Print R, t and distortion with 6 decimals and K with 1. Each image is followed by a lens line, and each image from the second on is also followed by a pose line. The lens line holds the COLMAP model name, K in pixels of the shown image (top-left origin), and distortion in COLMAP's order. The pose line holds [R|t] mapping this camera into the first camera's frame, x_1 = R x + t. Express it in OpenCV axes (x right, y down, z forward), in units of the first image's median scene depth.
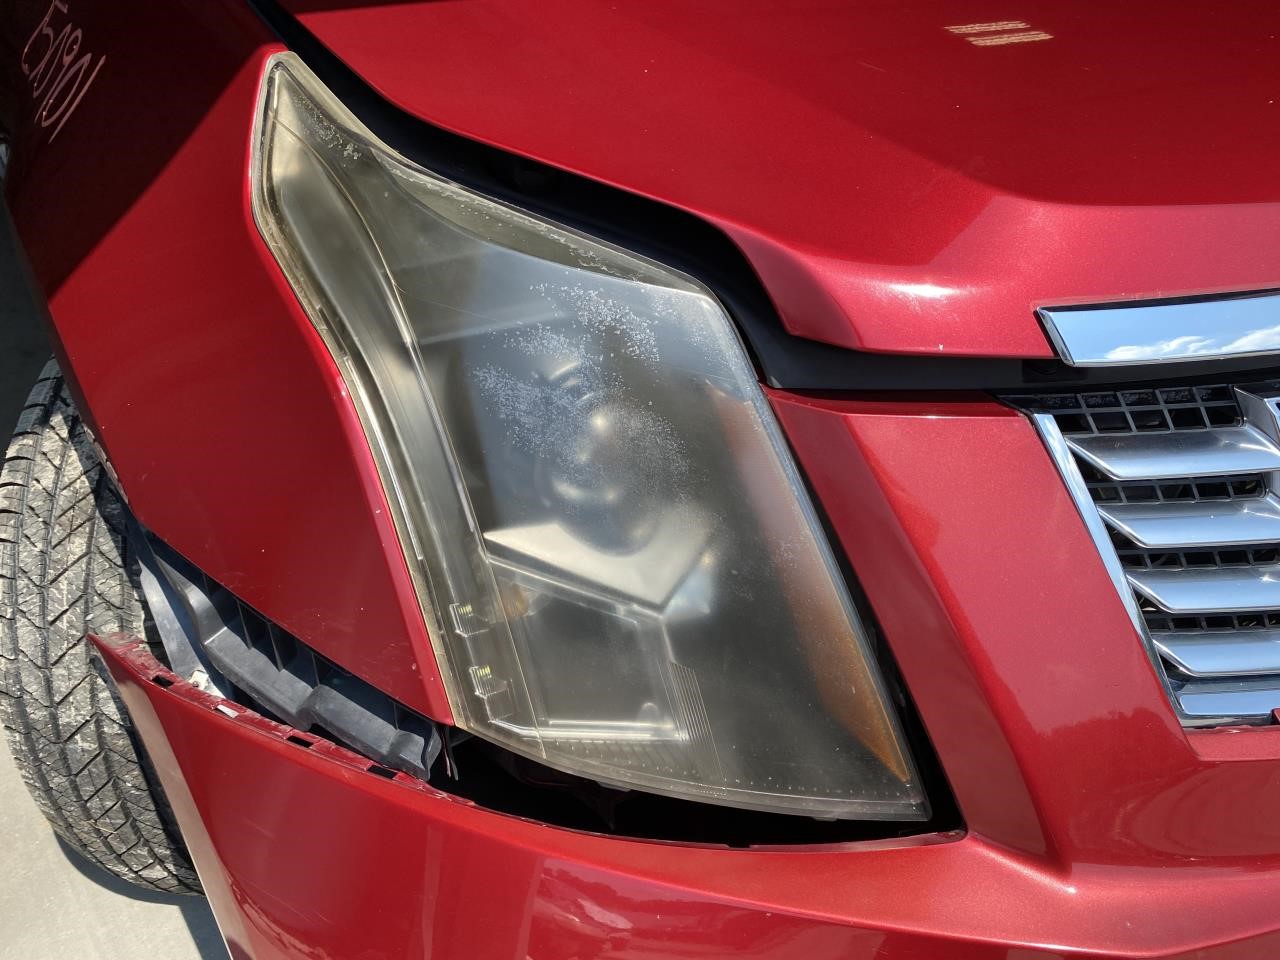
lens RADIAL K [[979.3, 0, 619.9], [0, 979.3, 464.7], [0, 0, 1]] dist [0.014911, -0.003725]
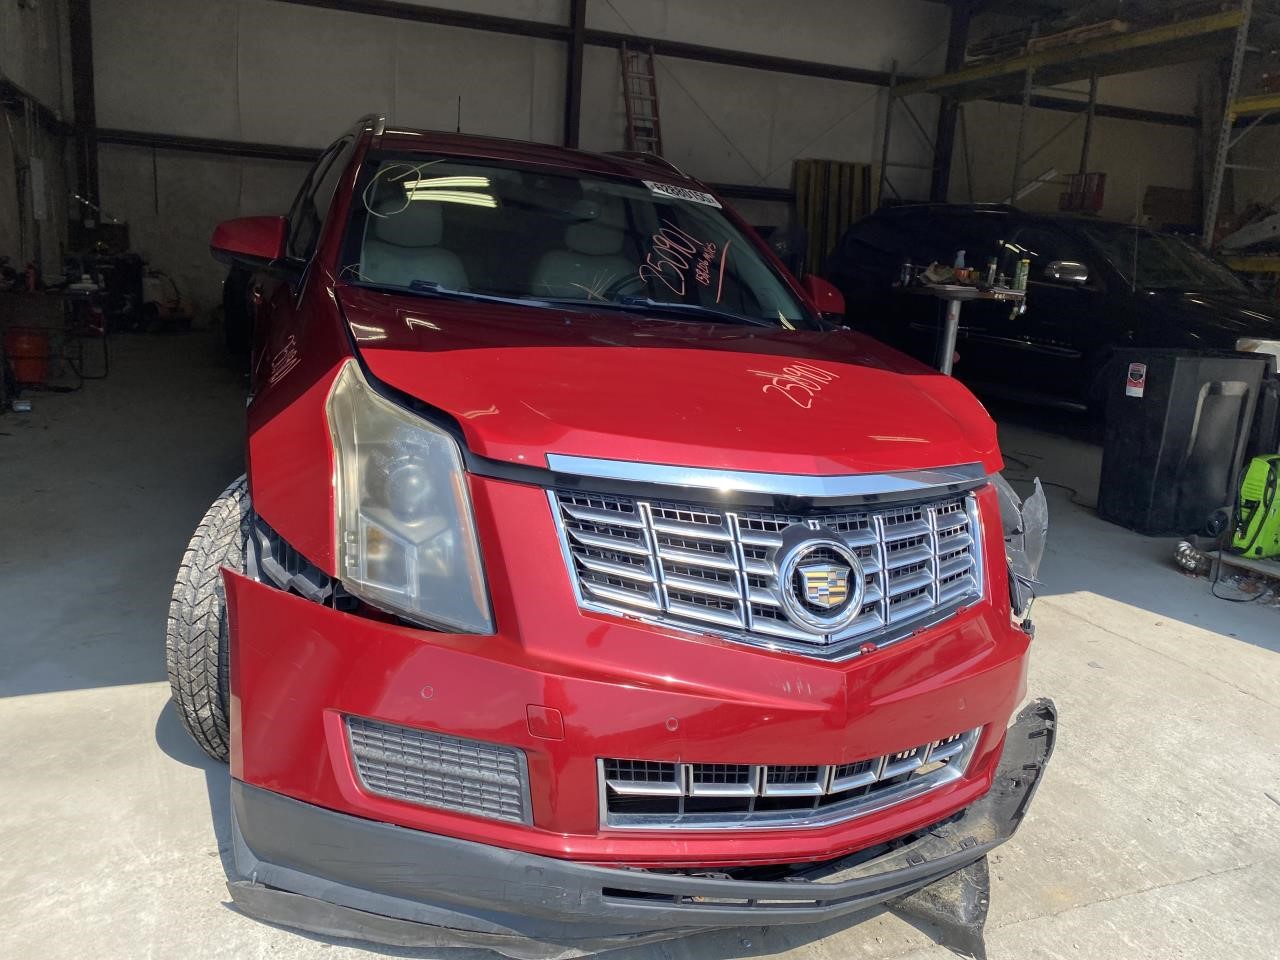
lens RADIAL K [[979.3, 0, 619.9], [0, 979.3, 464.7], [0, 0, 1]] dist [0.014911, -0.003725]
pose [[0.975282, 0.128680, -0.179629, 0.946764], [-0.188201, 0.909717, -0.370130, 0.756429], [0.115783, 0.394787, 0.911448, -1.367770]]
